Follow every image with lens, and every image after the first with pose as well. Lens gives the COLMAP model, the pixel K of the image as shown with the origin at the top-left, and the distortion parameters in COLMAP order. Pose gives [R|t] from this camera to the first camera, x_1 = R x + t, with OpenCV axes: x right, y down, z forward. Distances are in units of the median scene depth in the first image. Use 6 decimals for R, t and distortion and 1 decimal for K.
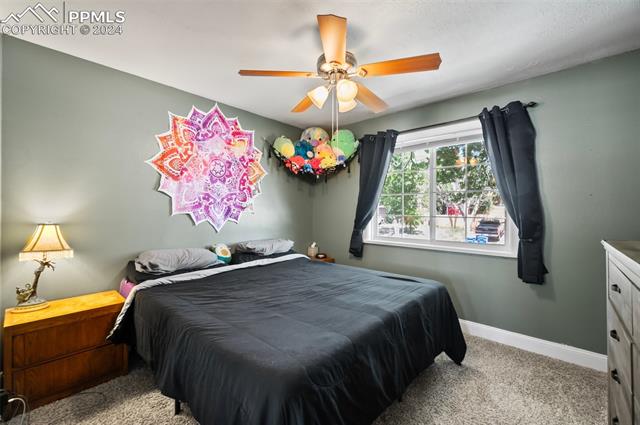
lens RADIAL K [[272.4, 0, 315.2], [0, 272.4, 209.1], [0, 0, 1]] dist [0.000055, -0.000014]
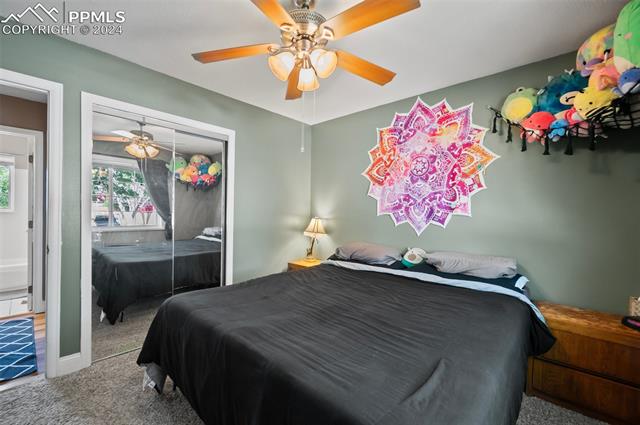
lens RADIAL K [[272.4, 0, 315.2], [0, 272.4, 215.0], [0, 0, 1]] dist [0.000055, -0.000014]
pose [[-0.017801, 0.003357, -0.999836, 0.576135], [-0.016341, 0.999860, 0.003648, 0.018259], [0.999708, 0.016403, -0.017743, 0.667653]]
